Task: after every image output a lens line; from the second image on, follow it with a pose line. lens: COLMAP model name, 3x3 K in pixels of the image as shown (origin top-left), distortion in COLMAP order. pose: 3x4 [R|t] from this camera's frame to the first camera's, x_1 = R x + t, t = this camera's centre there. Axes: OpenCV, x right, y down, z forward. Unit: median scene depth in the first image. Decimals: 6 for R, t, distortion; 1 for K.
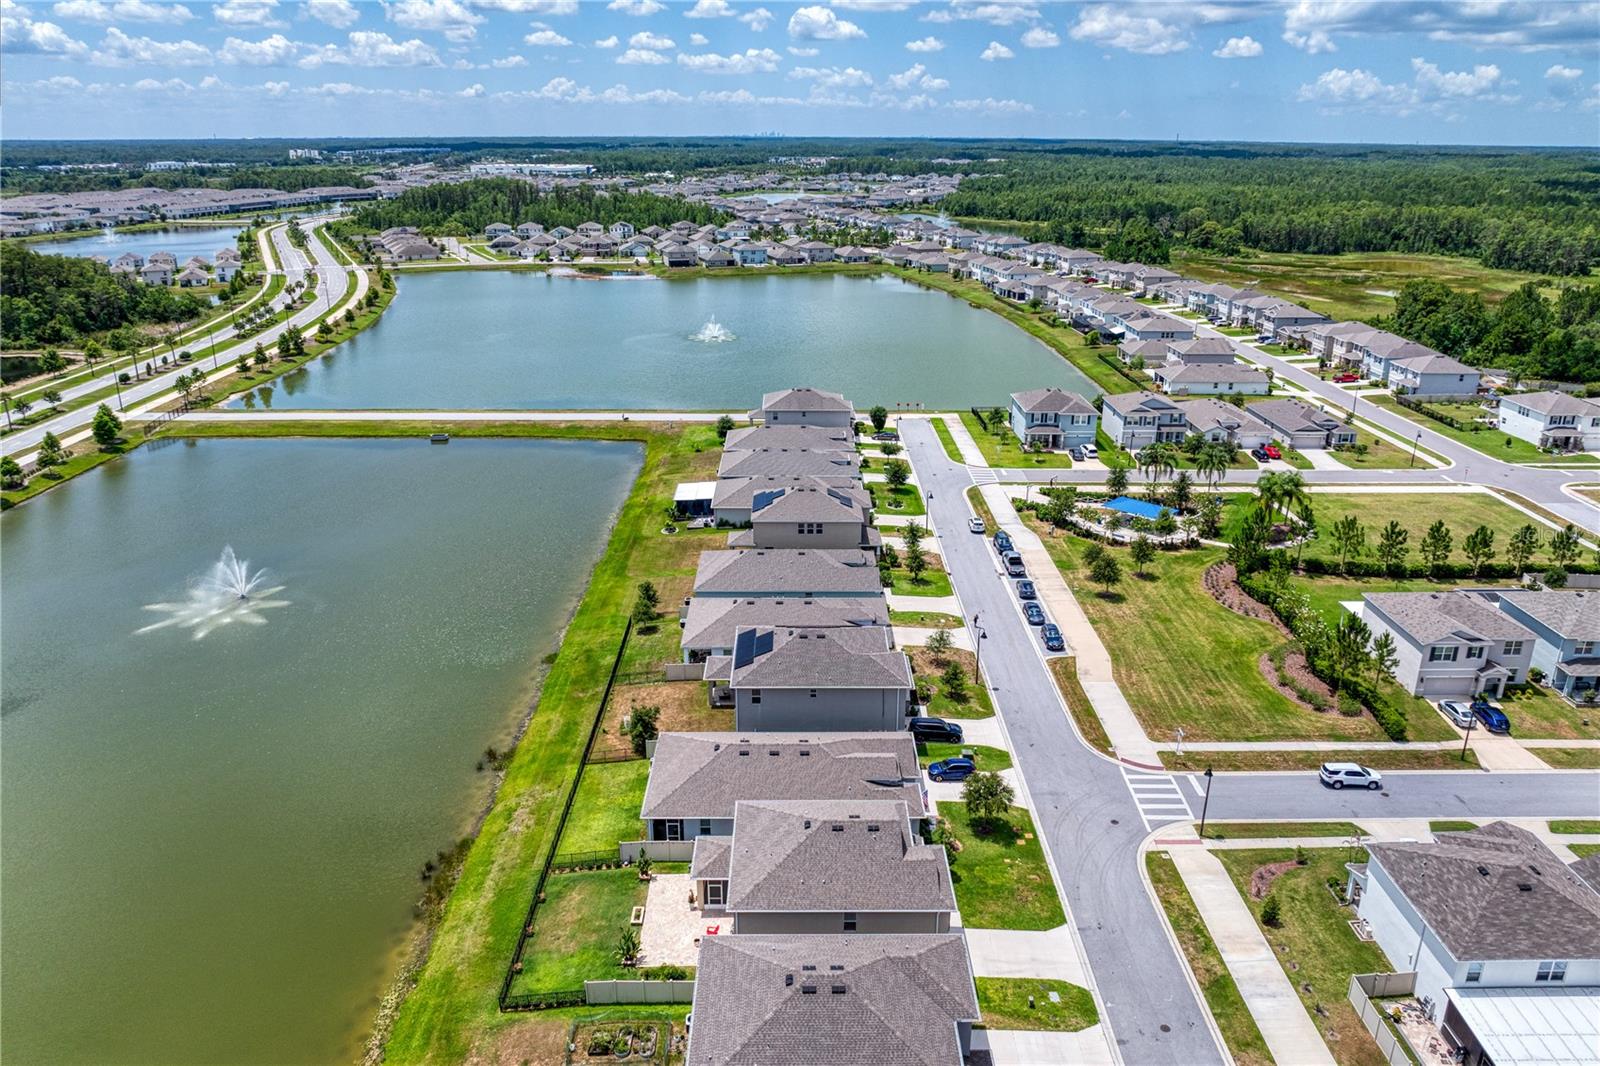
lens RADIAL K [[1129.4, 0, 807.2], [0, 1129.4, 526.5], [0, 0, 1]] dist [-0.048828, 0.019875]
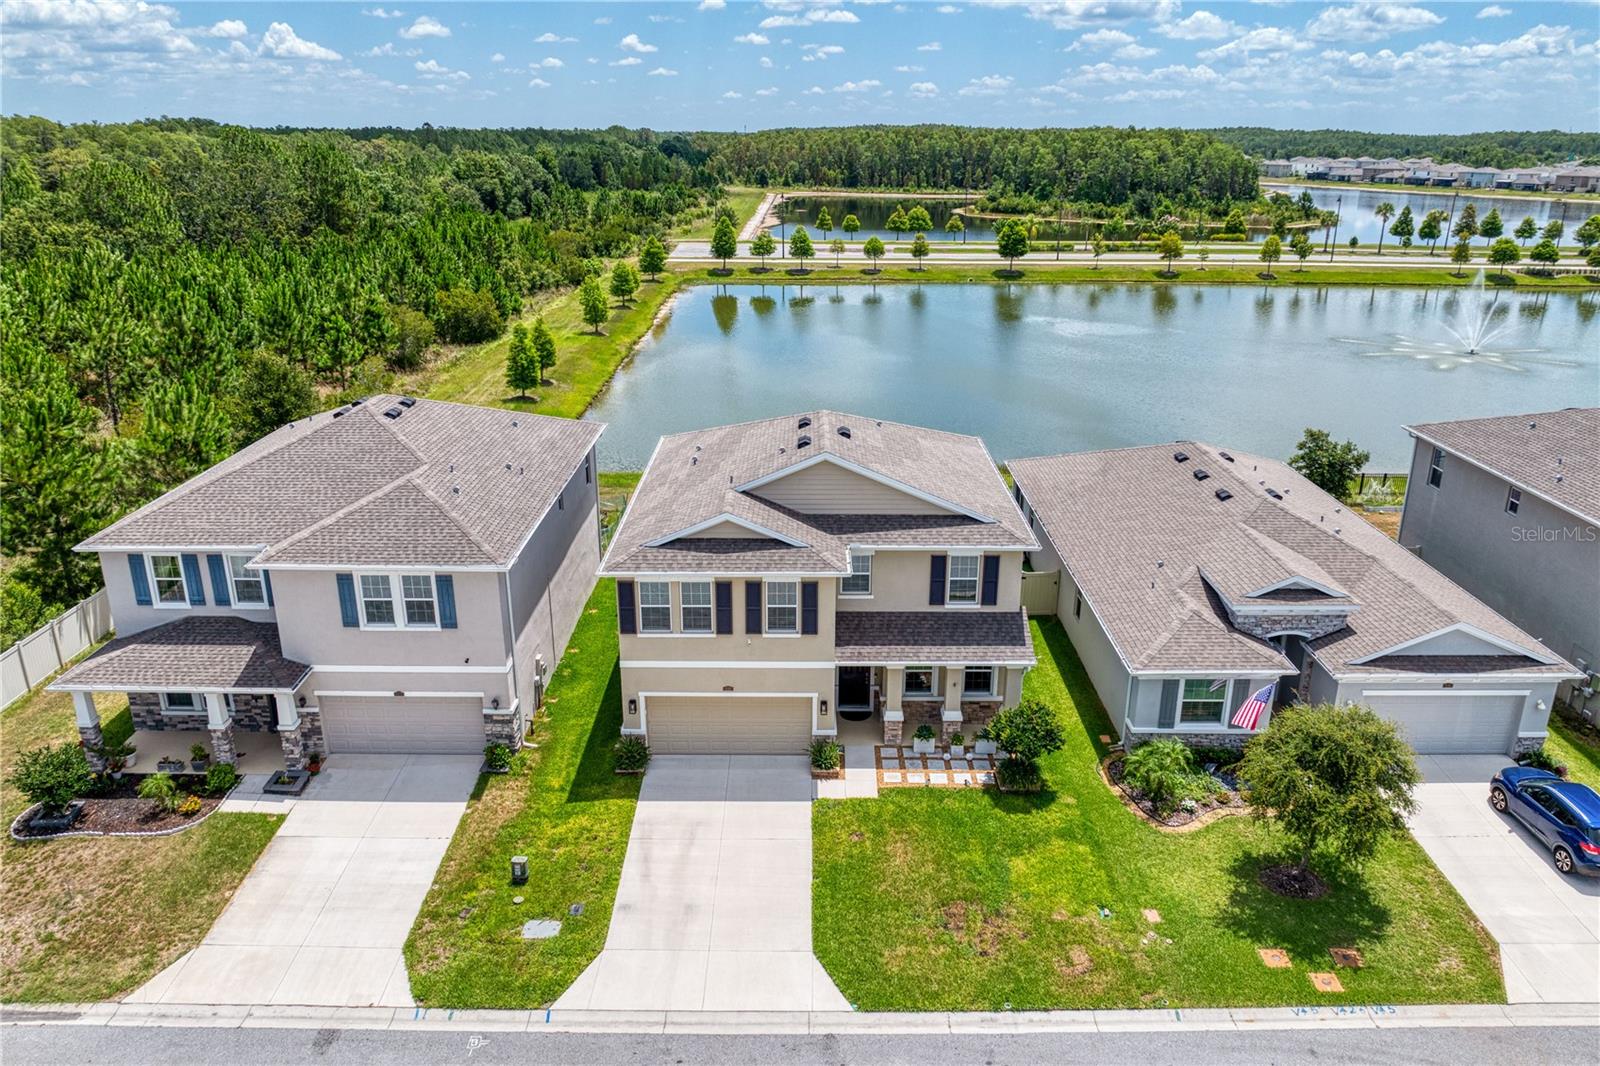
lens RADIAL K [[1129.4, 0, 801.6], [0, 1129.4, 518.1], [0, 0, 1]] dist [-0.048828, 0.019875]
pose [[-0.018664, 0.315422, -0.948768, 0.273536], [-0.331994, 0.893137, 0.303459, 0.084908], [0.943097, 0.320649, 0.088048, 0.525556]]
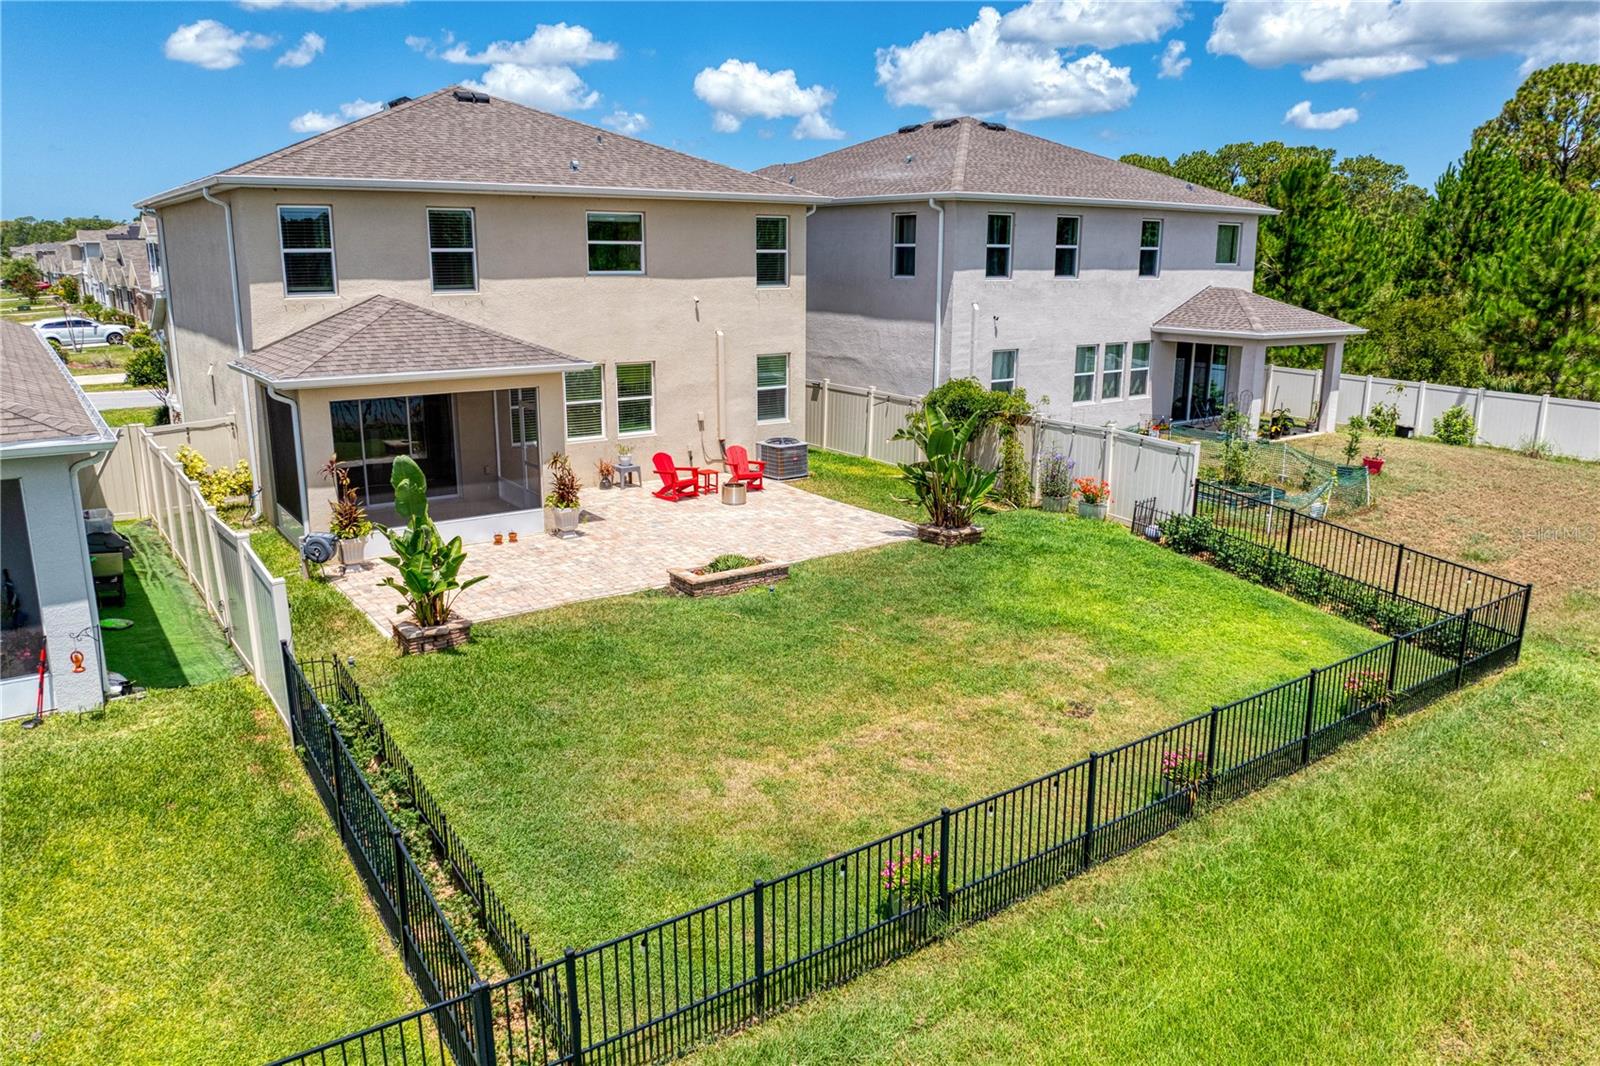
lens RADIAL K [[1129.4, 0, 801.5], [0, 1129.4, 529.2], [0, 0, 1]] dist [-0.048828, 0.019875]
pose [[-0.581660, -0.195064, 0.789697, -0.185754], [0.261569, 0.874407, 0.408650, 0.145873], [-0.770229, 0.444256, -0.457585, 0.618593]]
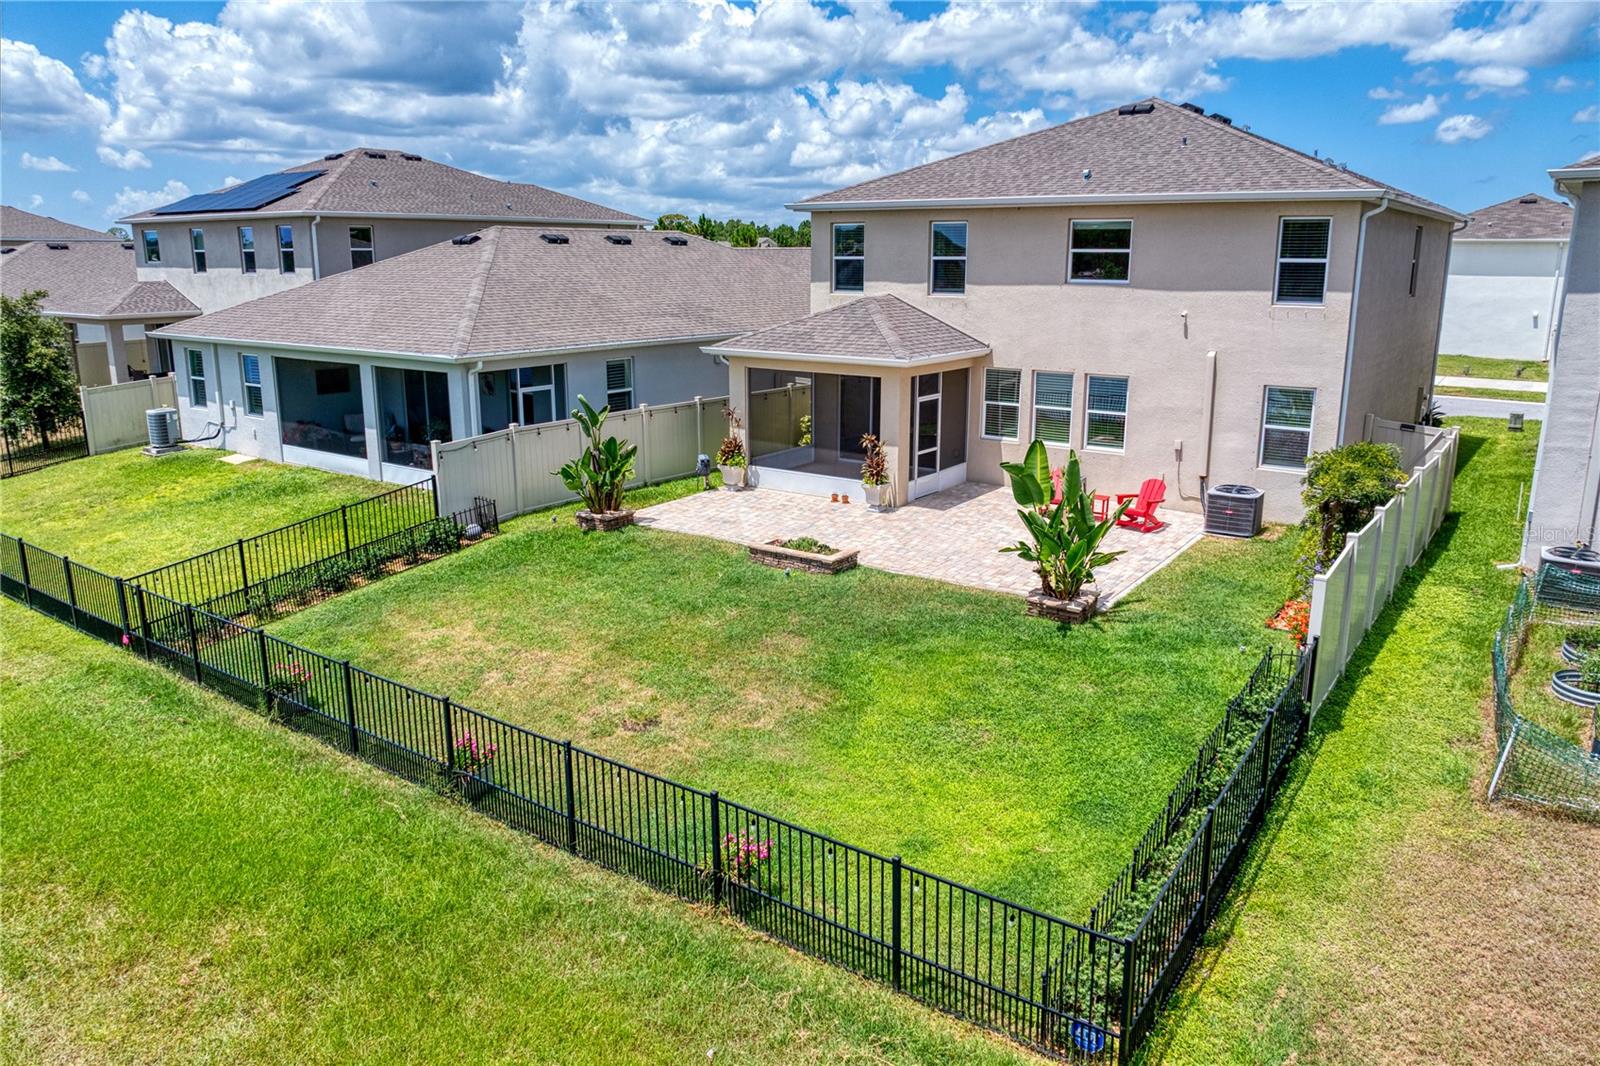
lens RADIAL K [[1129.4, 0, 799.1], [0, 1129.4, 523.4], [0, 0, 1]] dist [-0.048828, 0.019875]
pose [[0.591941, -0.185649, 0.784309, -0.189977], [0.262493, 0.964462, 0.030181, 0.190061], [-0.762039, 0.188010, 0.619636, 0.488342]]
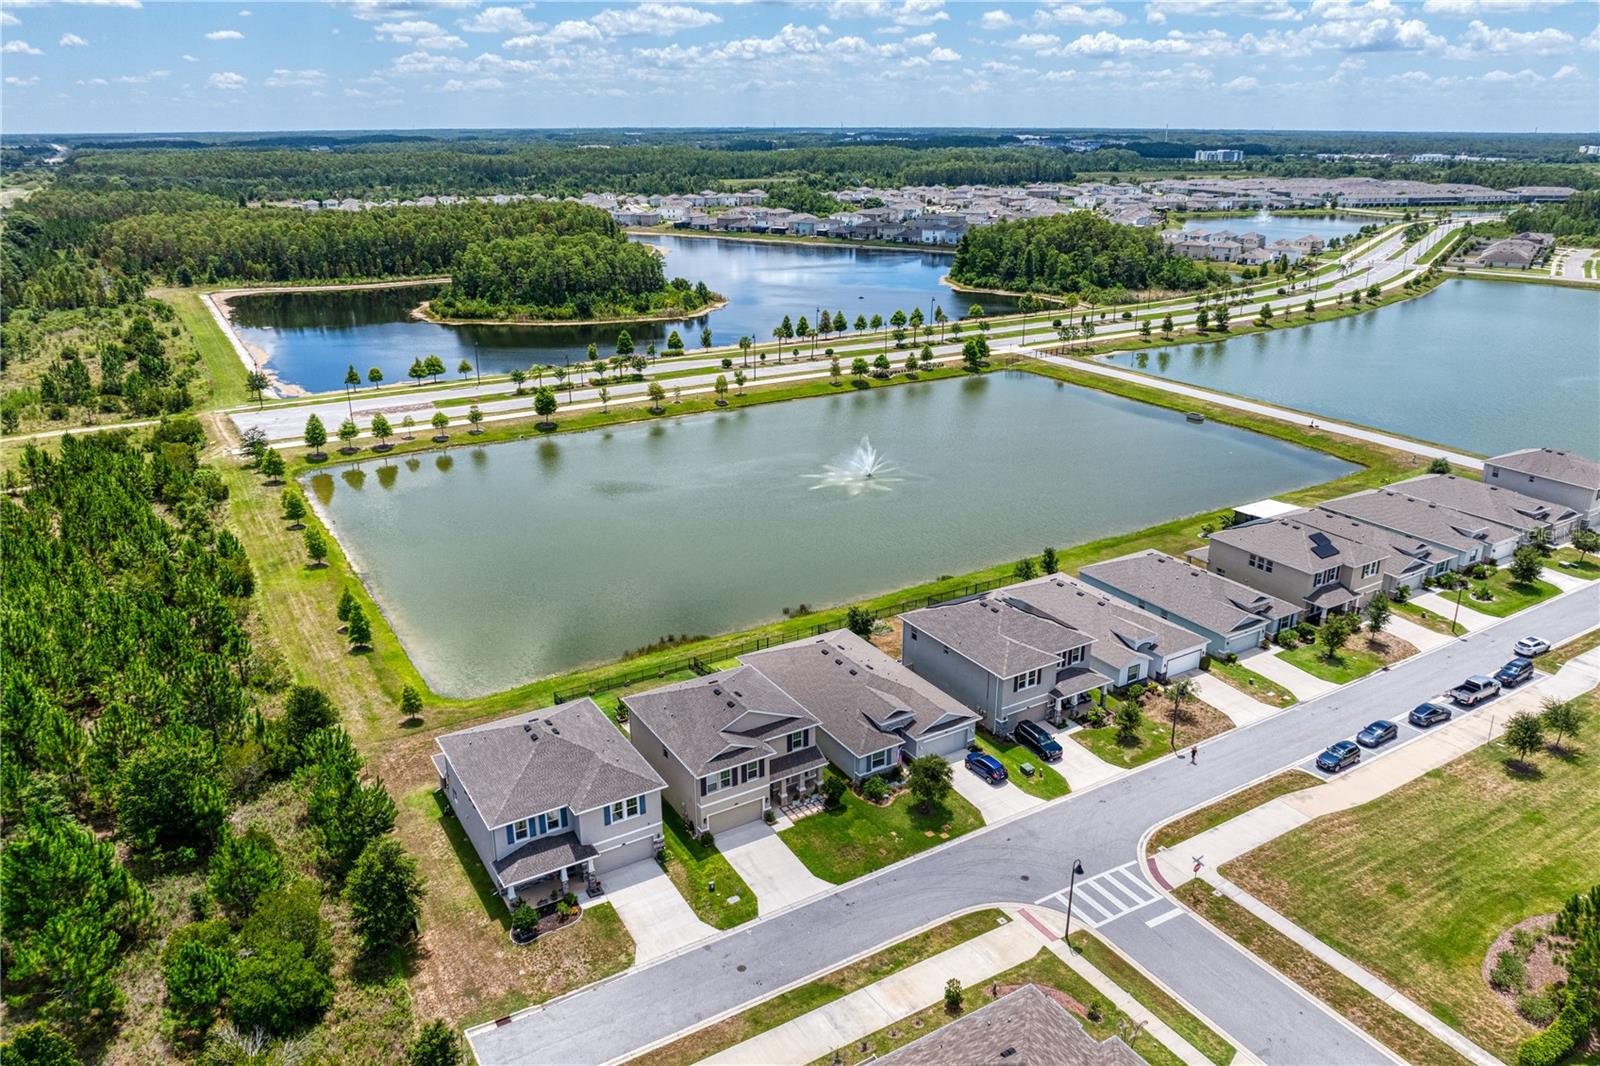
lens RADIAL K [[1129.4, 0, 801.5], [0, 1129.4, 531.7], [0, 0, 1]] dist [-0.048828, 0.019875]
pose [[0.506770, 0.287395, -0.812766, 0.554094], [-0.279180, 0.946700, 0.160681, -0.065418], [0.815624, 0.145480, 0.559993, 0.196085]]
